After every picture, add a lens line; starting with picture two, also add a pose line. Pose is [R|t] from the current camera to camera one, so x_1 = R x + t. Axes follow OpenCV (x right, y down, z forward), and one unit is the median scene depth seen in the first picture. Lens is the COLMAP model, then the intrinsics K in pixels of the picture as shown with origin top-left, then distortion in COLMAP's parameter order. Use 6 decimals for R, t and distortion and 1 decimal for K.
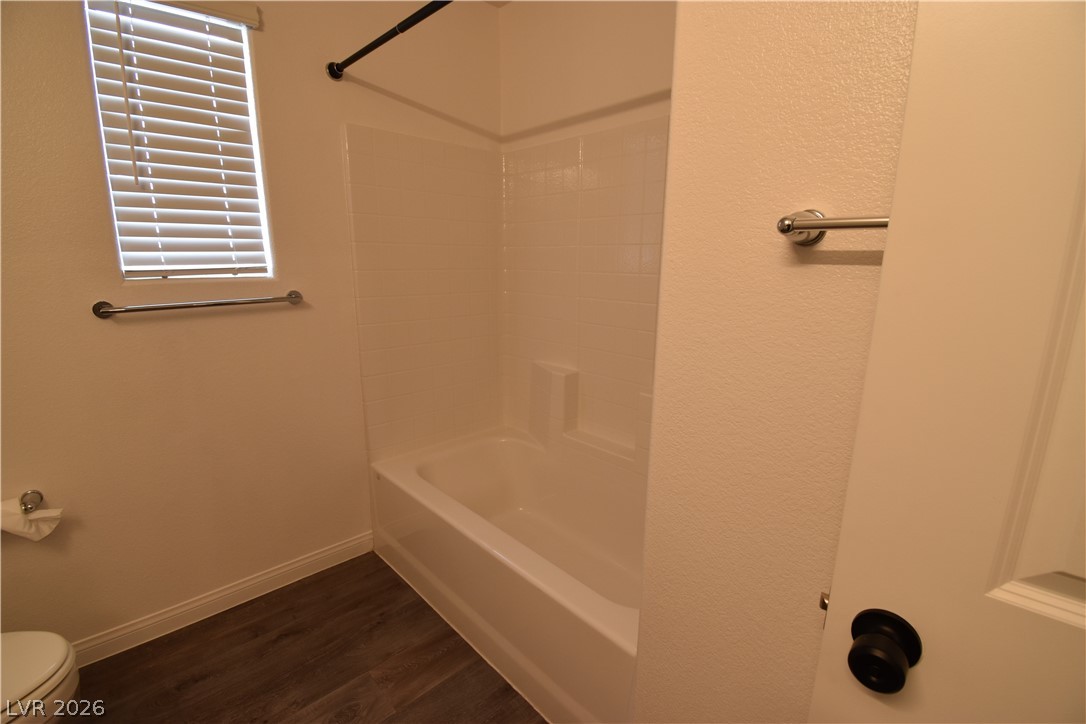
lens RADIAL K [[499.1, 0, 546.8], [0, 499.1, 363.9], [0, 0, 1]] dist [-0.024441, -0.002019]
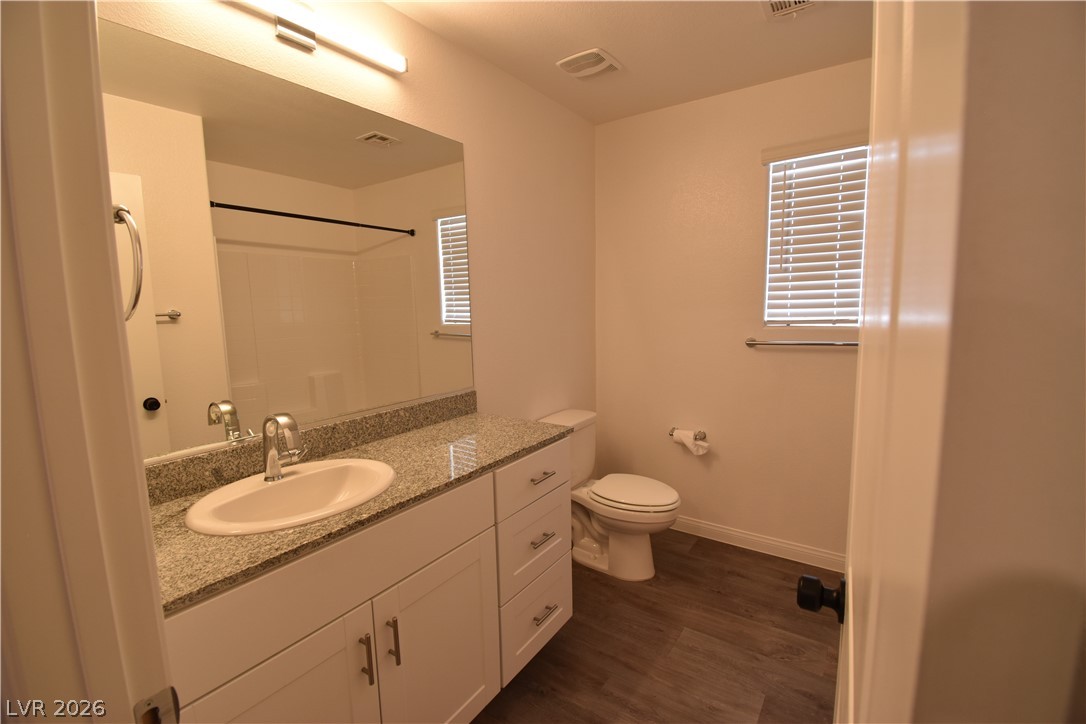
lens RADIAL K [[499.1, 0, 544.1], [0, 499.1, 366.1], [0, 0, 1]] dist [-0.024441, -0.002019]
pose [[0.182658, 0.094350, -0.978639, 0.659214], [-0.192434, 0.979563, 0.058522, 0.011011], [0.964160, 0.177634, 0.197081, -0.046687]]
